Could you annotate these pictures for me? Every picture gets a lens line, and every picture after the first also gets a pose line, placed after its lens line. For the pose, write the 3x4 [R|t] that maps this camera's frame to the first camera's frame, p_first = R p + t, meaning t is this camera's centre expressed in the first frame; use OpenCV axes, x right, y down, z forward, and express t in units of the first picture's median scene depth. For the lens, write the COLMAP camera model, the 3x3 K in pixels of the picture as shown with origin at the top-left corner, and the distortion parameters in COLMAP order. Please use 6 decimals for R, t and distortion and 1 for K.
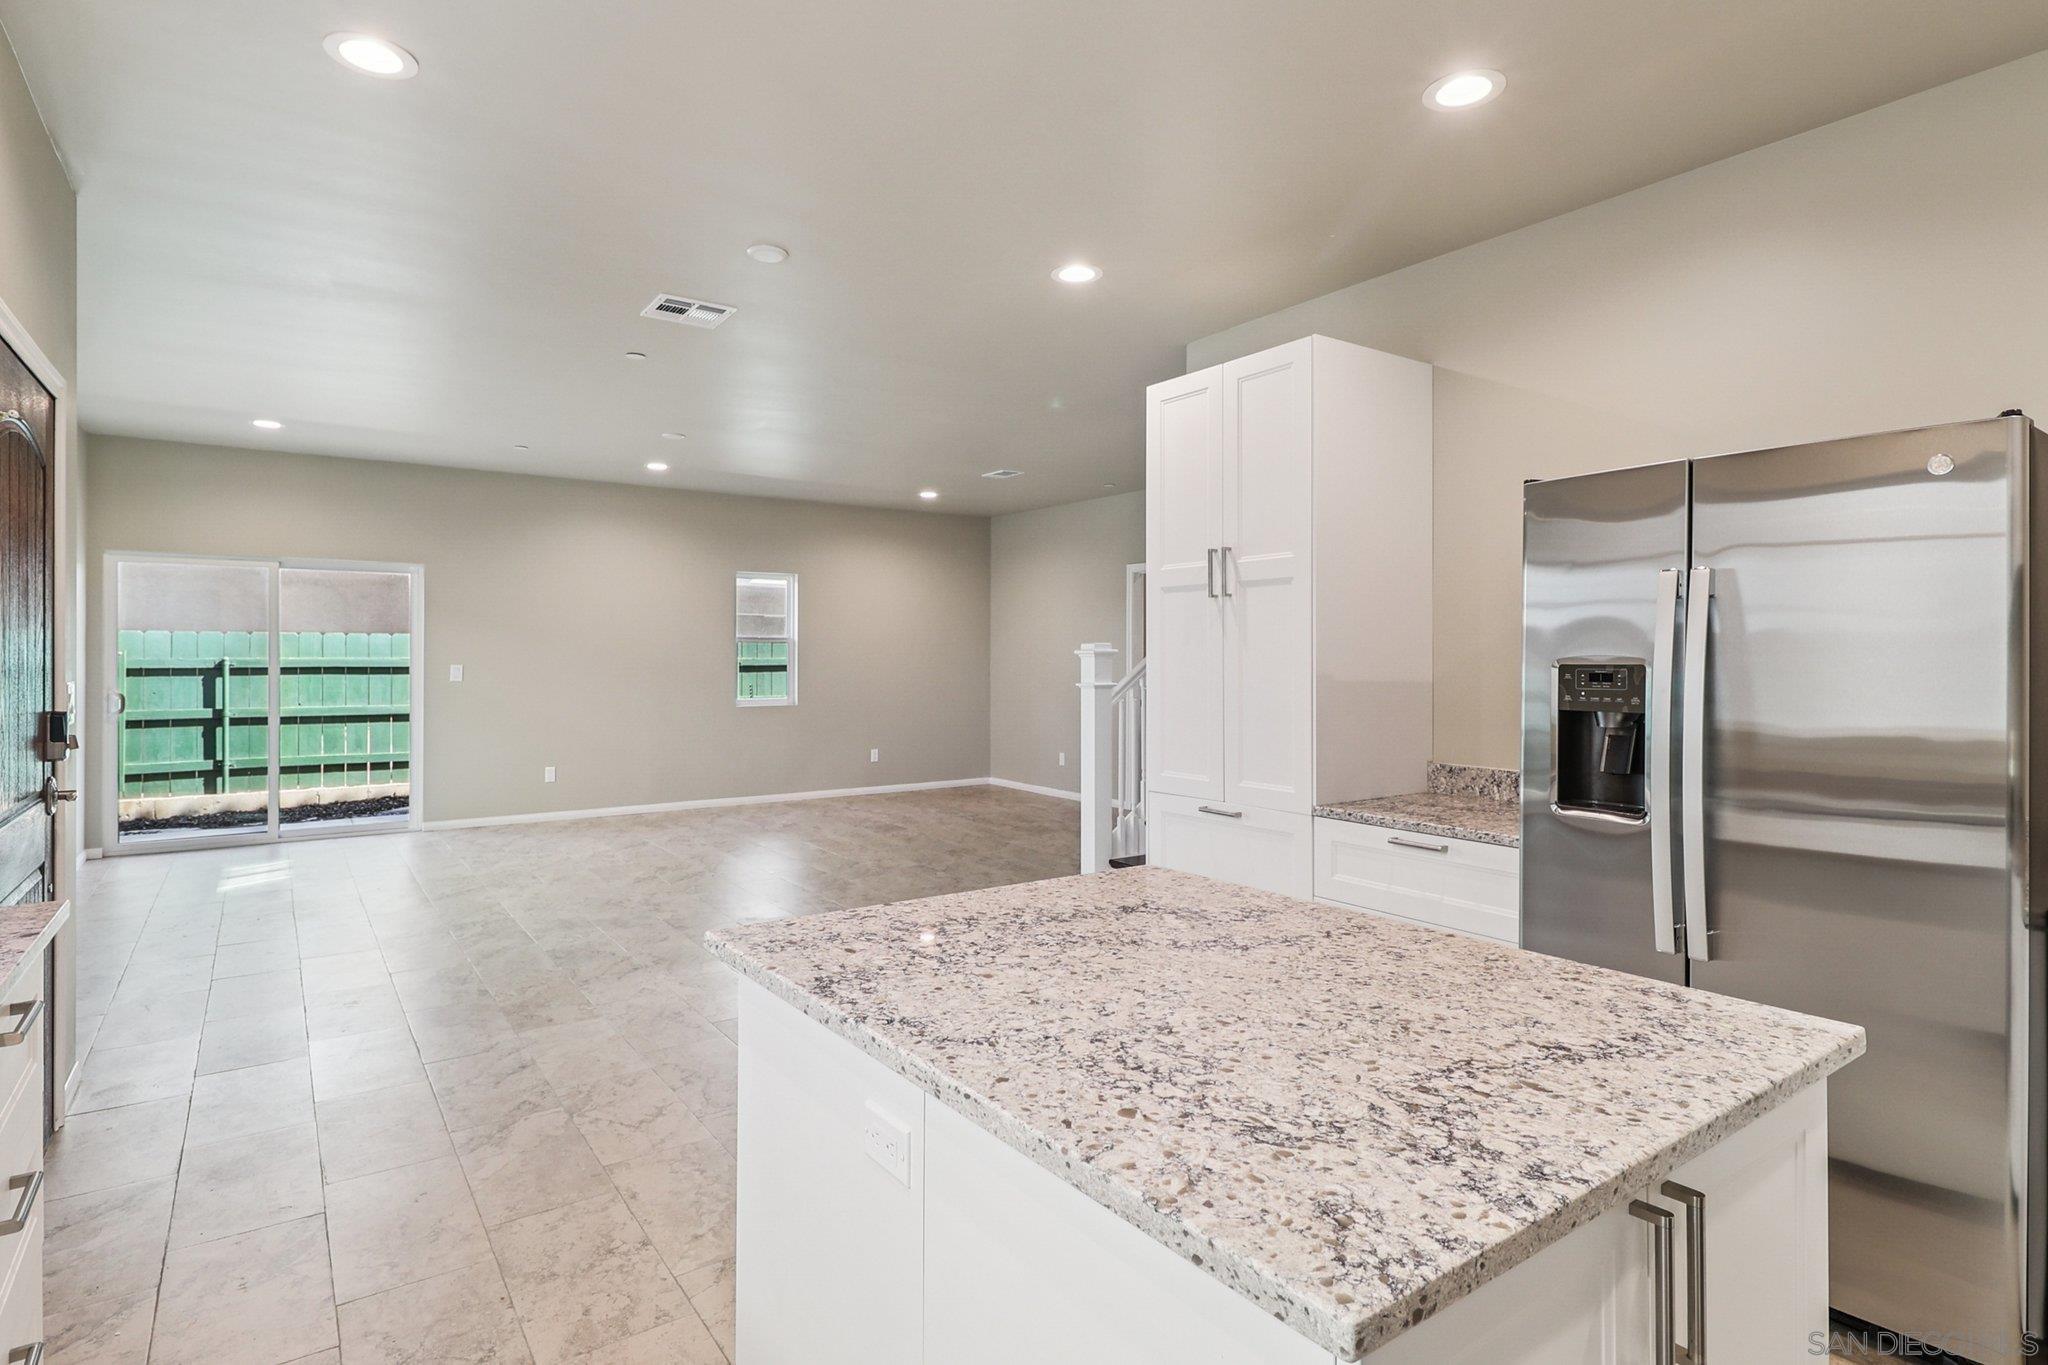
lens RADIAL K [[1049.7, 0, 1027.9], [0, 1049.7, 663.0], [0, 0, 1]] dist [0.022568, -0.018221]
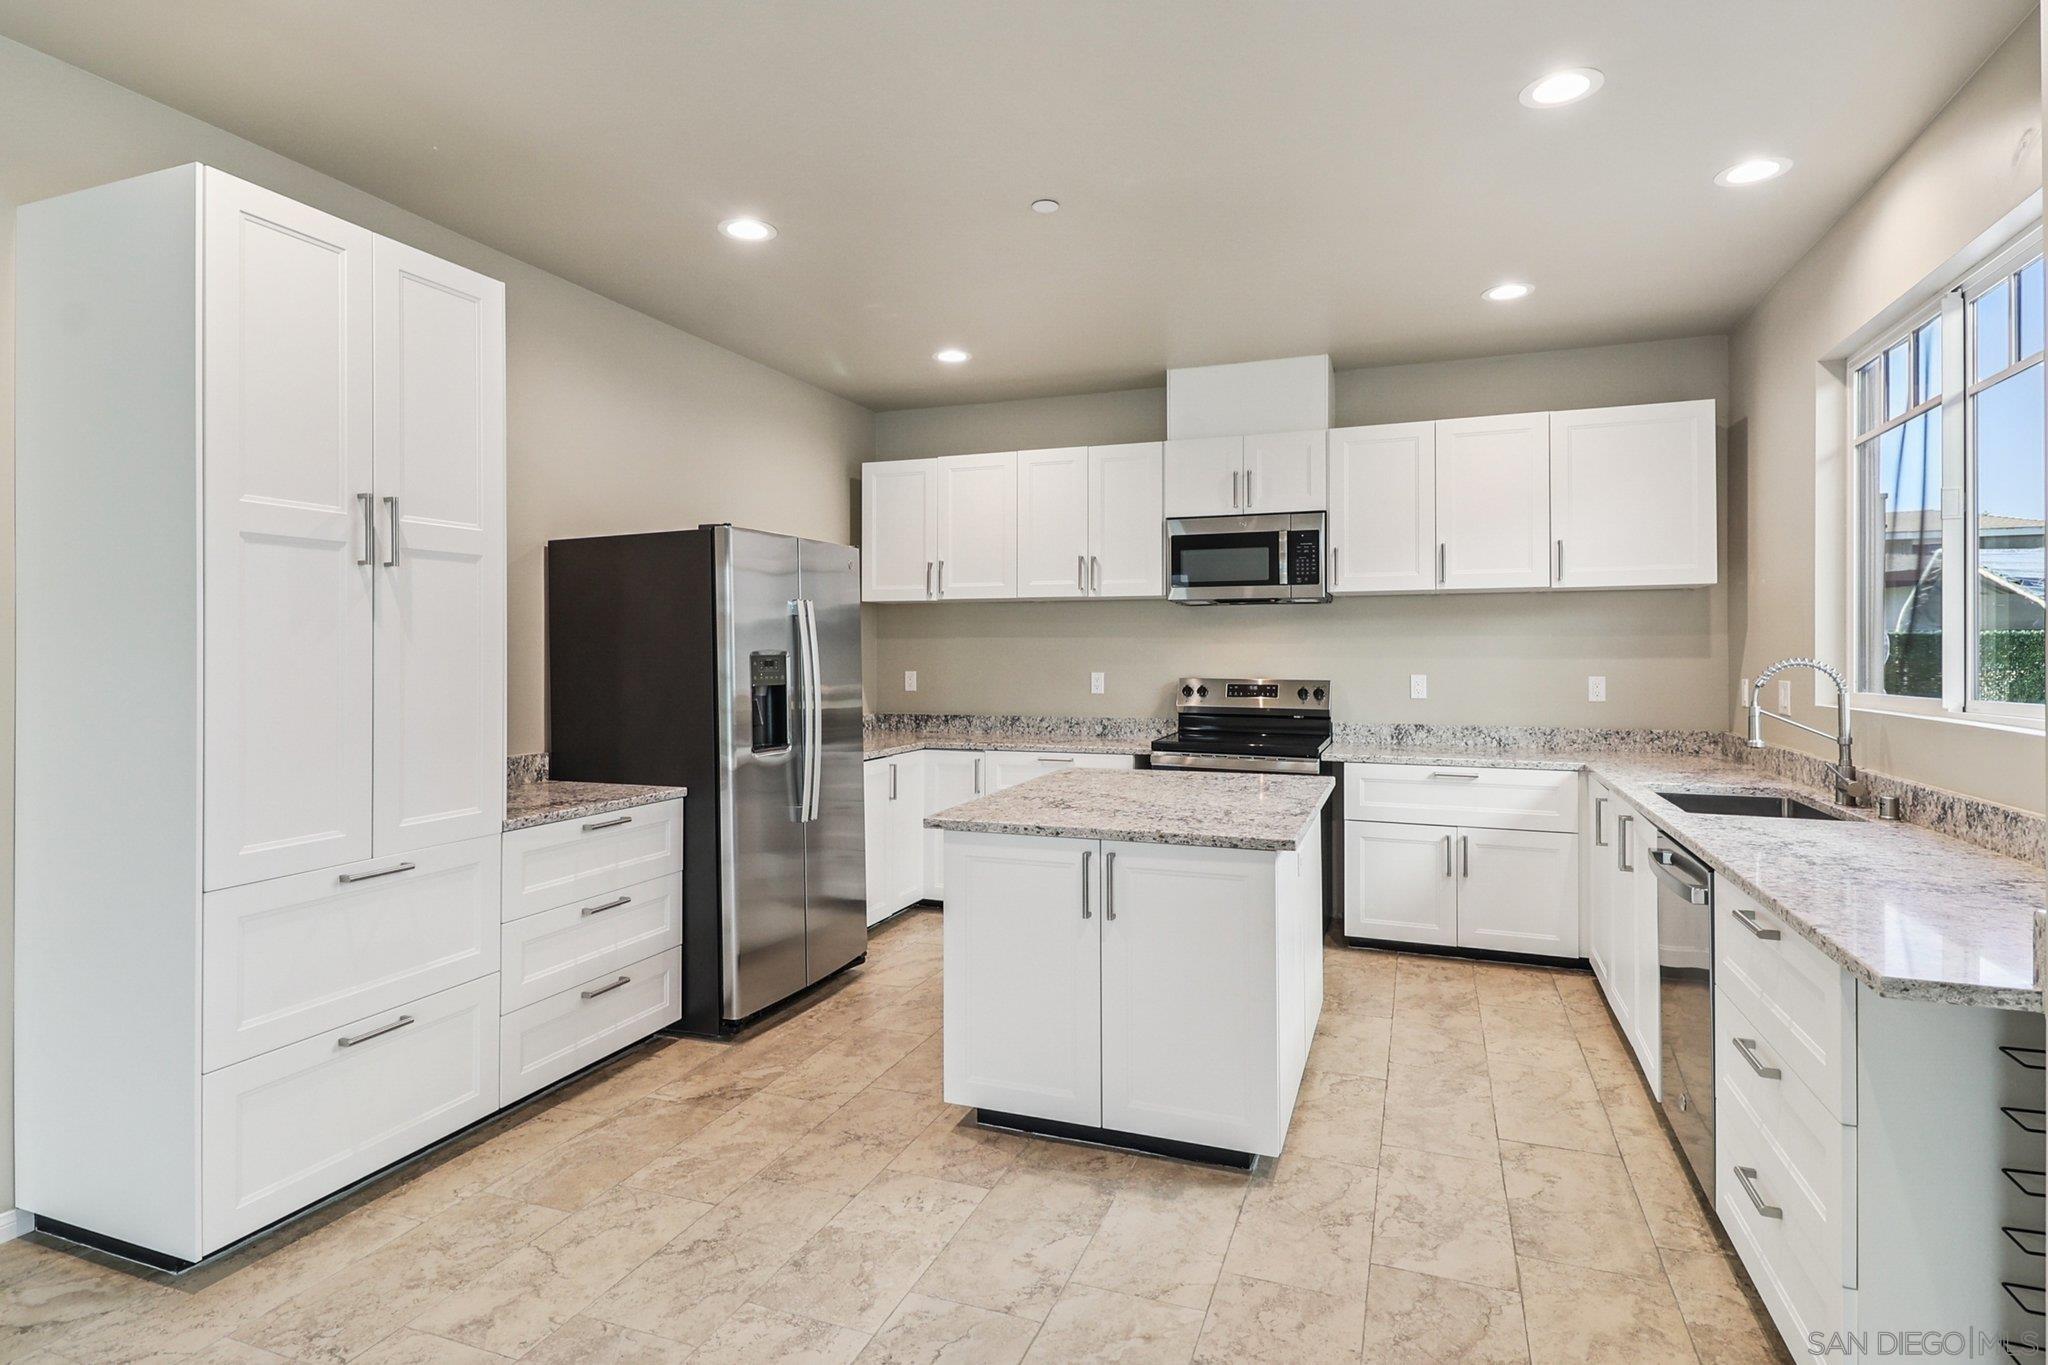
lens RADIAL K [[1065.3, 0, 1017.8], [0, 1065.3, 641.3], [0, 0, 1]] dist [0.003758, 0.000483]
pose [[-0.543450, 0.004864, 0.839427, -0.246358], [0.003745, 0.999987, -0.003369, -0.003161], [-0.839433, 0.001313, -0.543462, 0.391001]]
